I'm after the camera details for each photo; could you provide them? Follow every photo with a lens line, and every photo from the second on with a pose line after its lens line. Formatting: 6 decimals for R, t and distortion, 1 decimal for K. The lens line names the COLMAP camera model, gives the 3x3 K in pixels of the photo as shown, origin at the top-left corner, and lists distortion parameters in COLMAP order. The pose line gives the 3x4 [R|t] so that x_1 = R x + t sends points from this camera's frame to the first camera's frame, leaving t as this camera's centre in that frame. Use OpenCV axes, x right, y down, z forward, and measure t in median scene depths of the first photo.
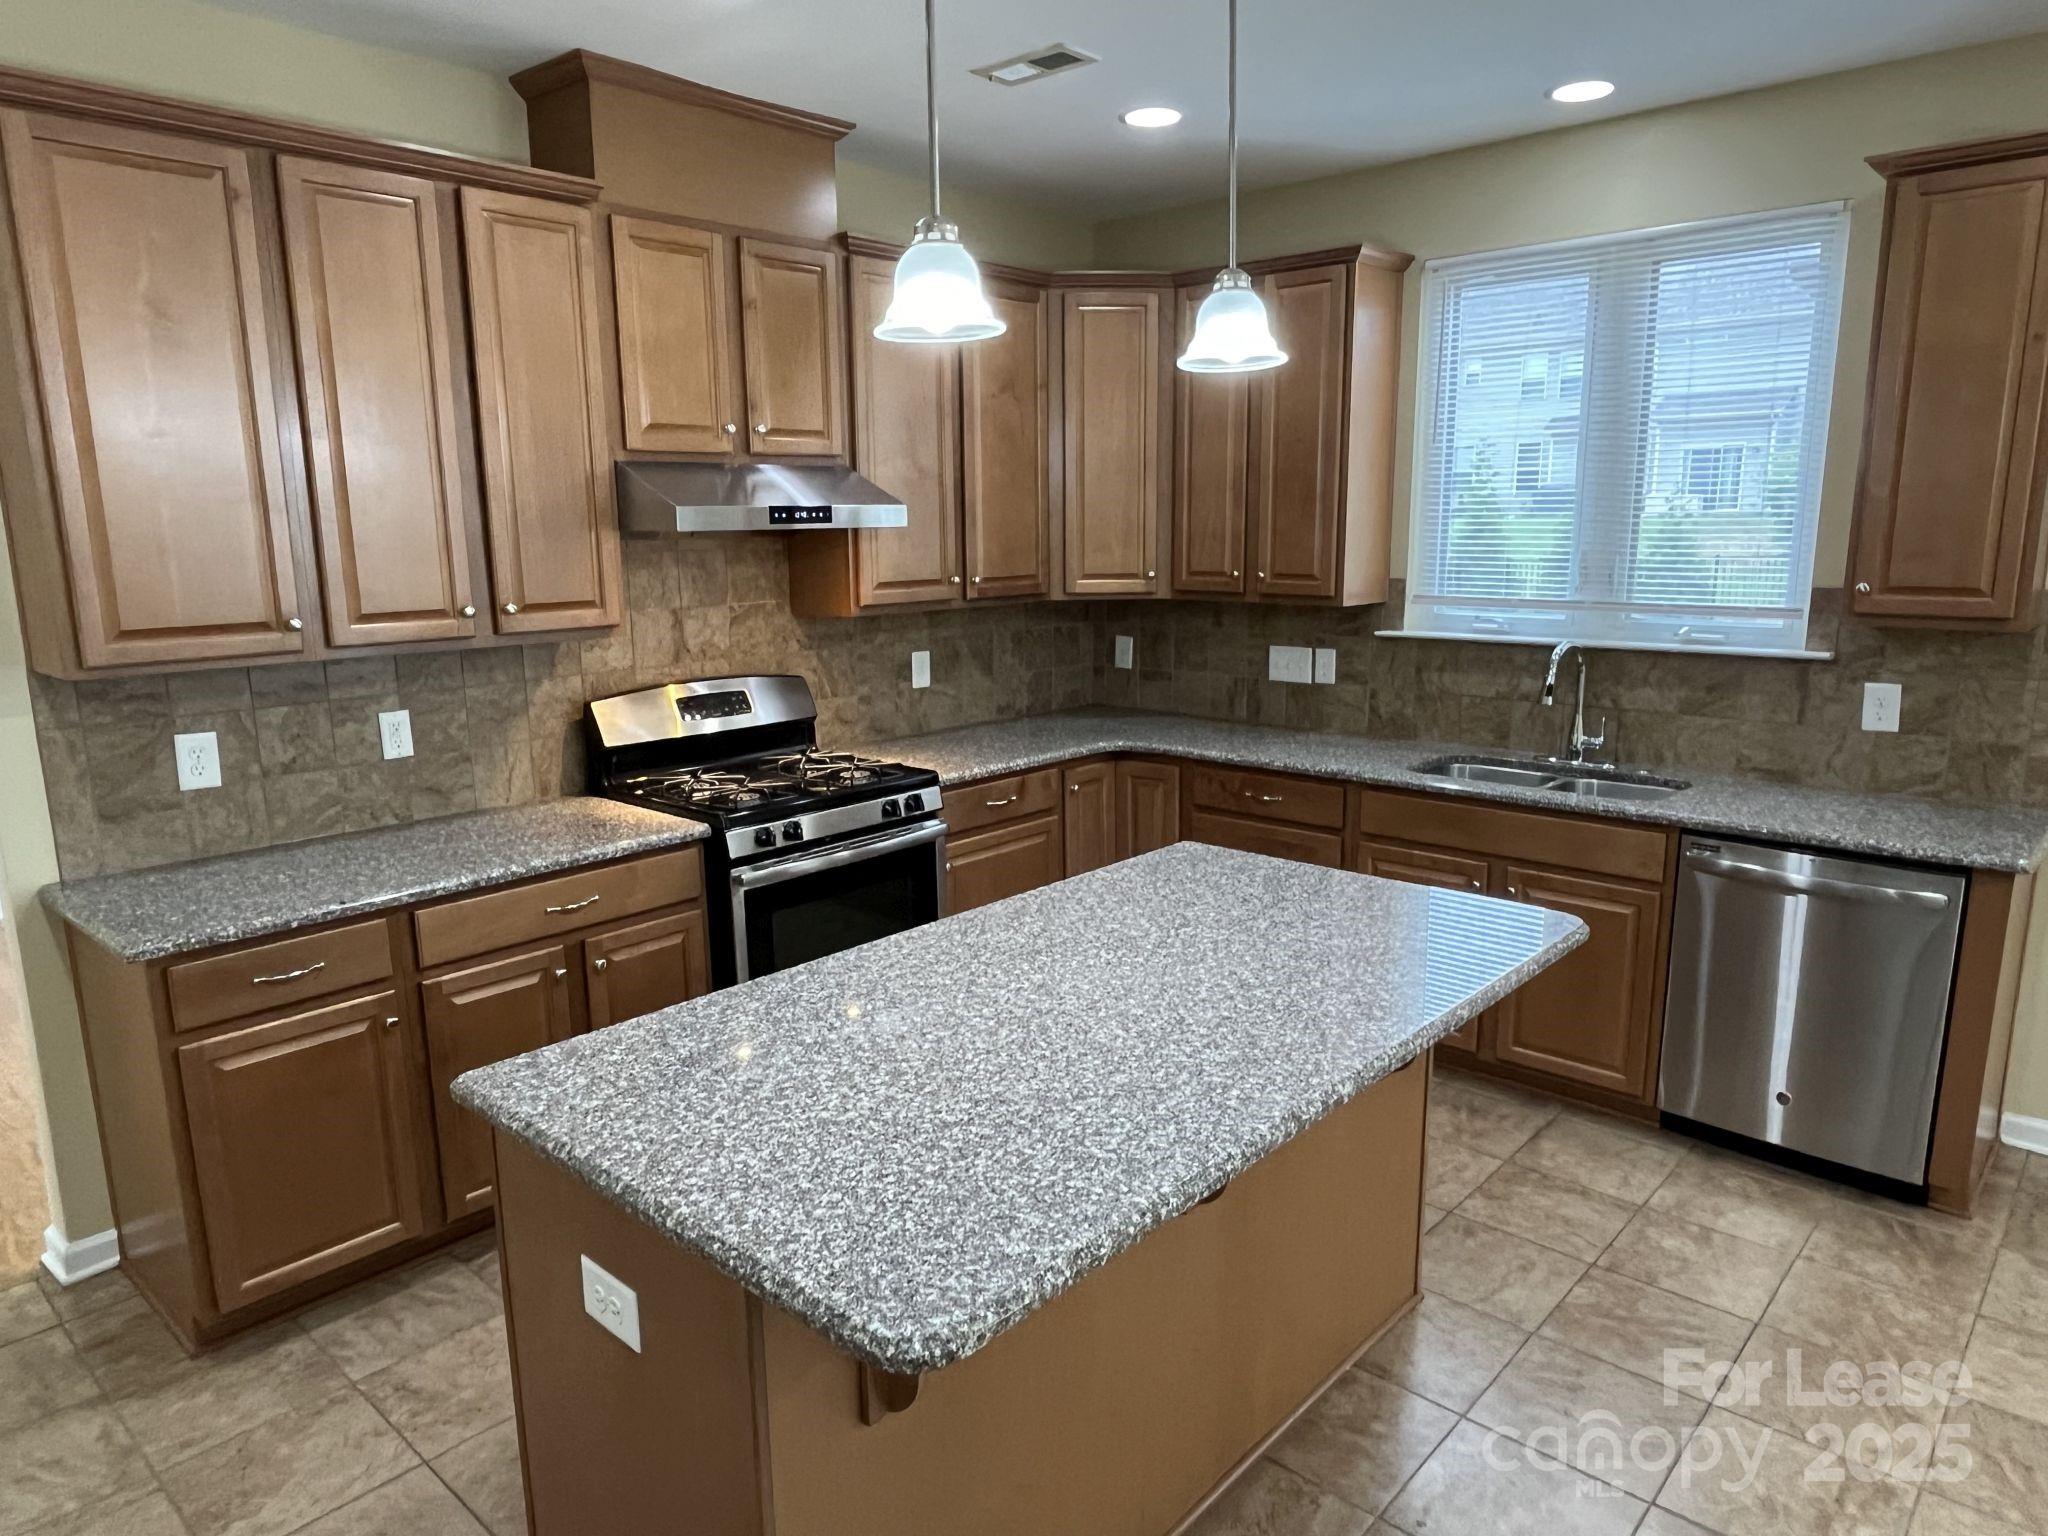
lens RADIAL K [[1307.5, 0, 1034.1], [0, 1307.5, 783.1], [0, 0, 1]] dist [0.001060, -0.000082]
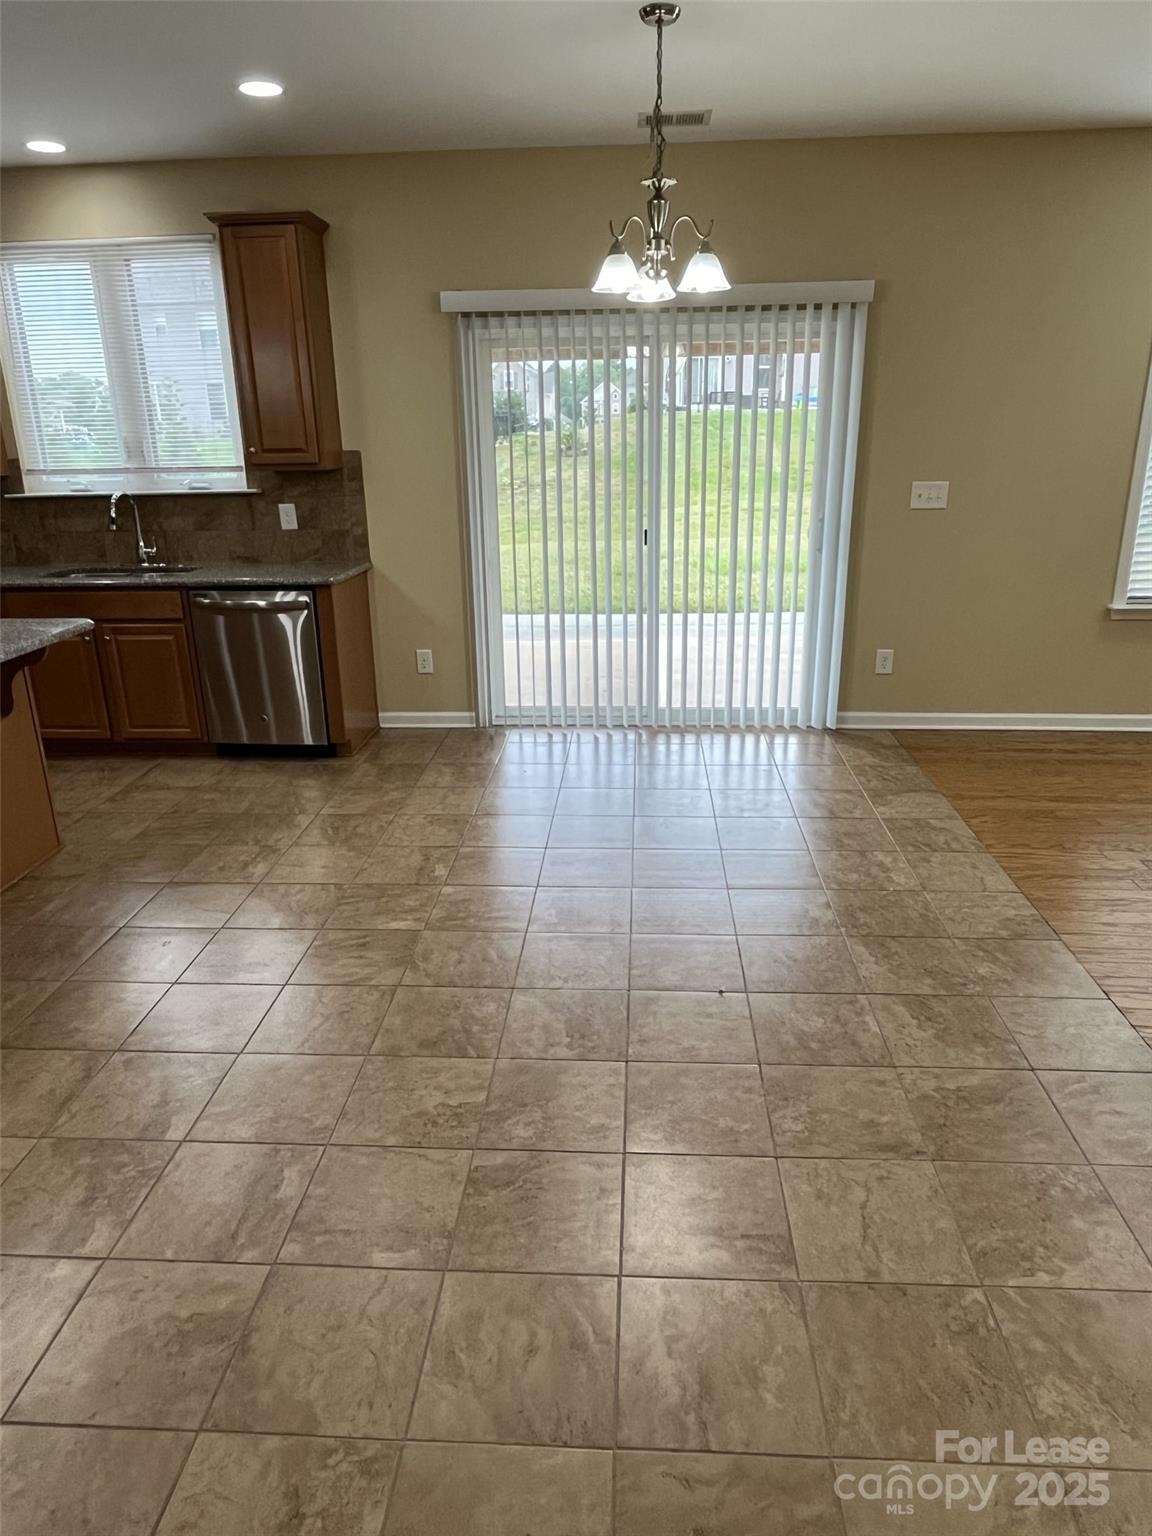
lens RADIAL K [[982.0, 0, 576.0], [0, 982.0, 768.0], [0, 0, 1]] dist [-0.003727, 0.000103]
pose [[0.785021, -0.205108, 0.584528, 0.061277], [0.134739, 0.977539, 0.162060, 0.126560], [-0.604639, -0.048461, 0.795024, -0.420147]]
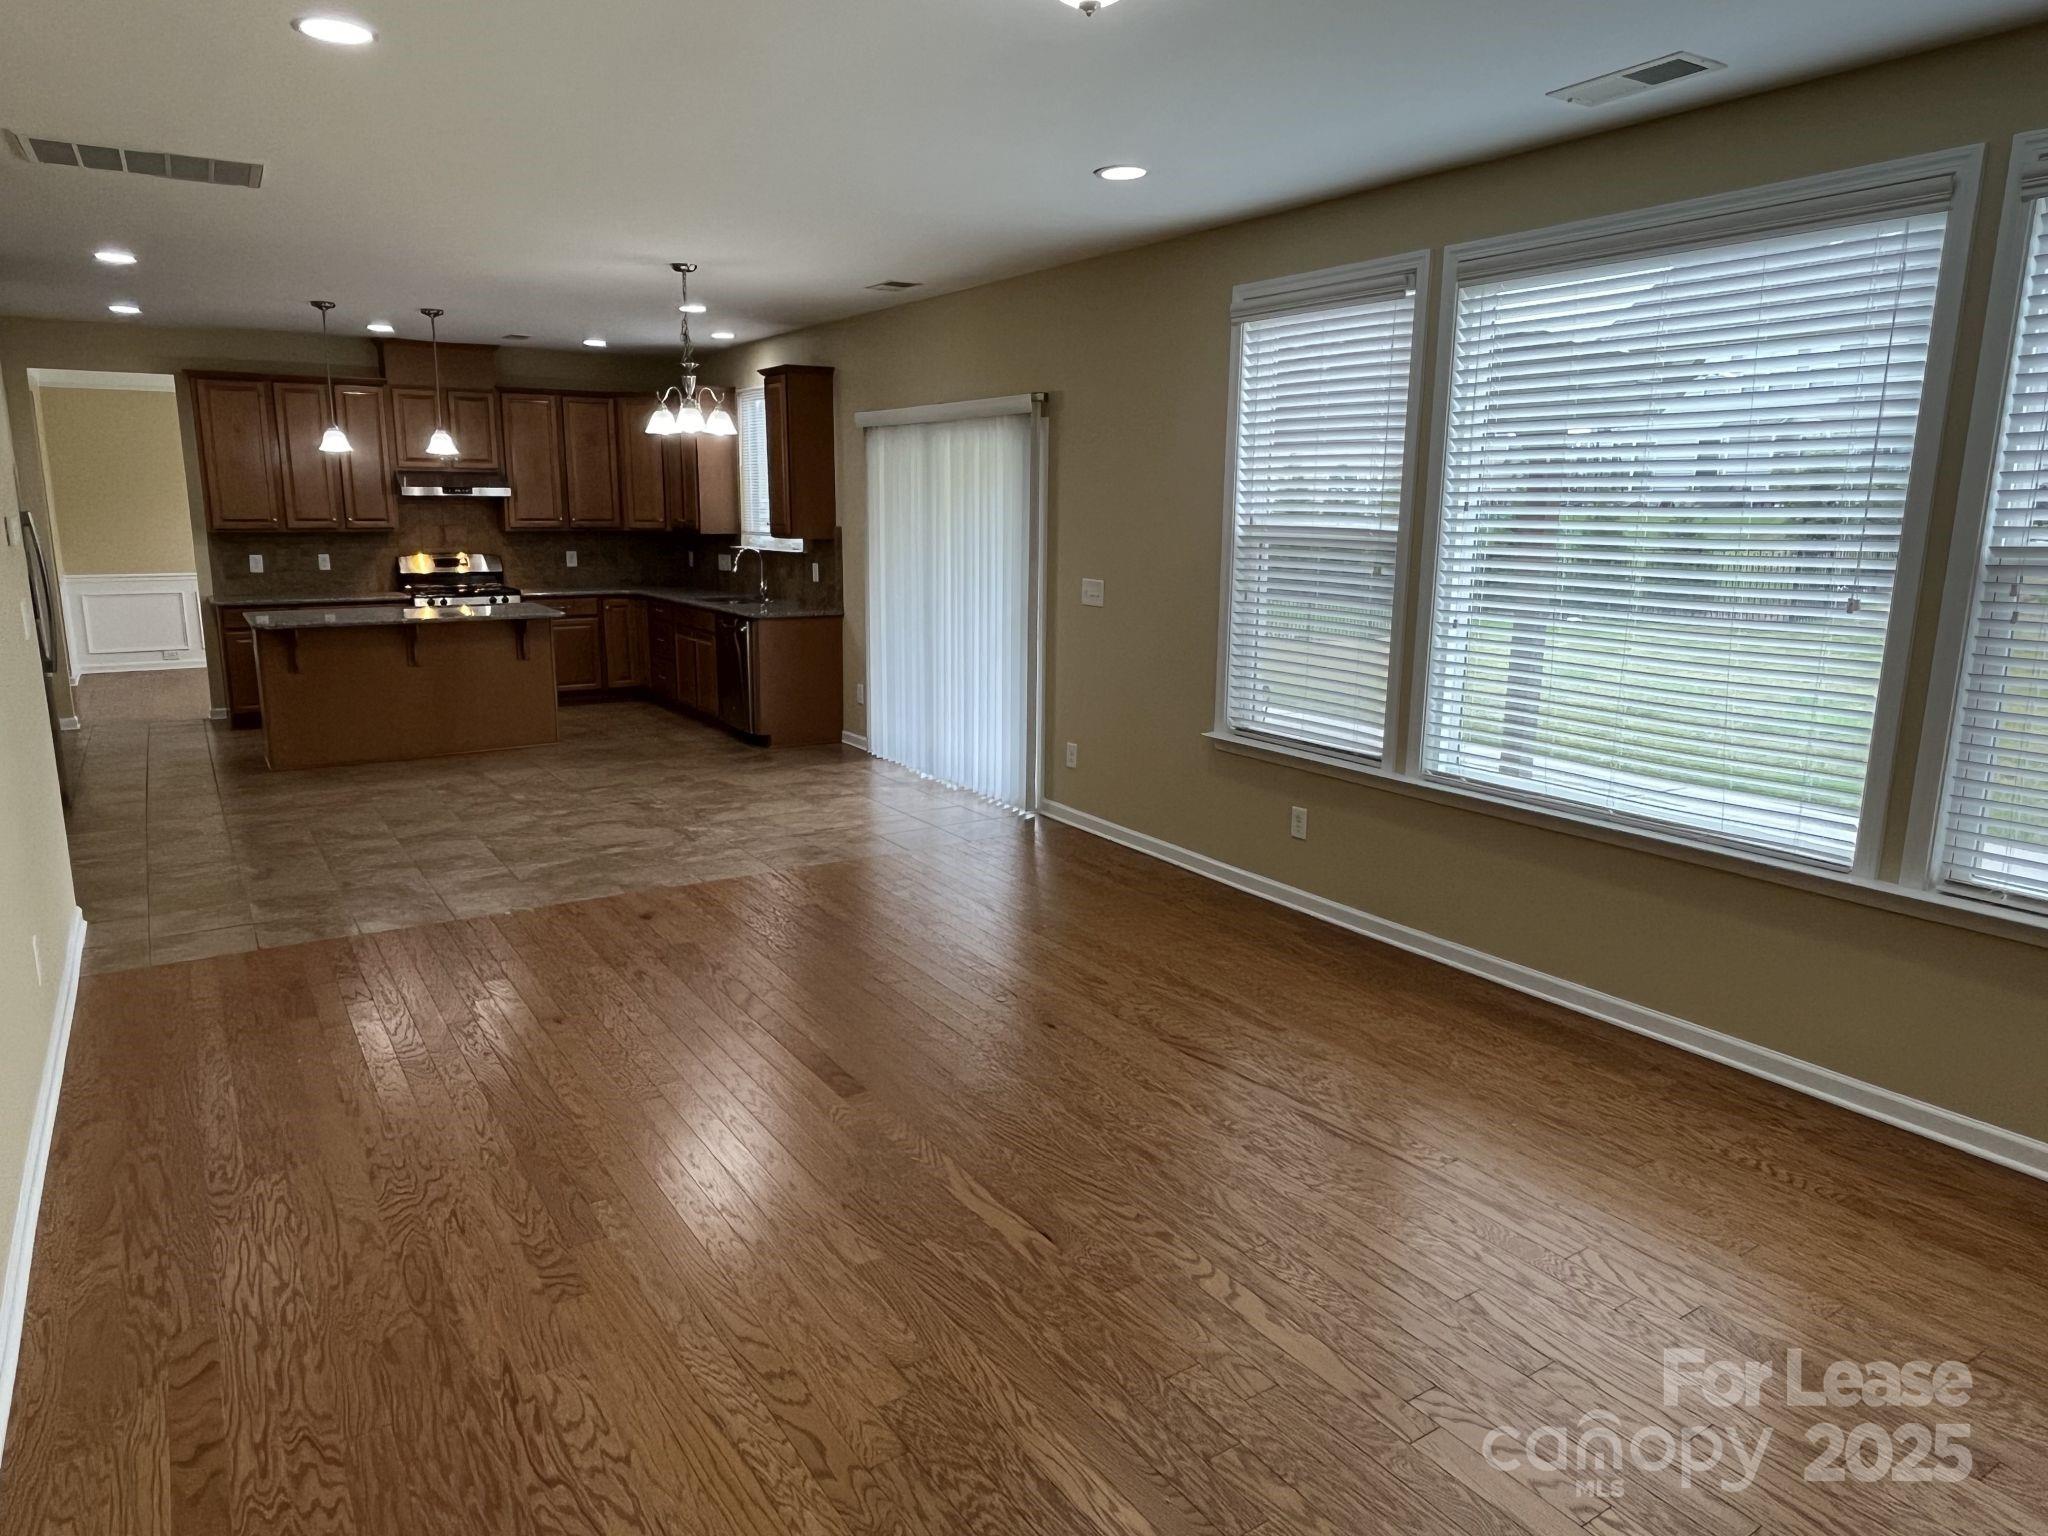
lens RADIAL K [[1309.4, 0, 1030.2], [0, 1309.4, 779.5], [0, 0, 1]] dist [-0.003727, 0.000103]
pose [[0.967020, 0.071703, -0.244401, 1.717500], [-0.070118, 0.997423, 0.015191, 0.280409], [0.244860, 0.002447, 0.969555, -1.399439]]
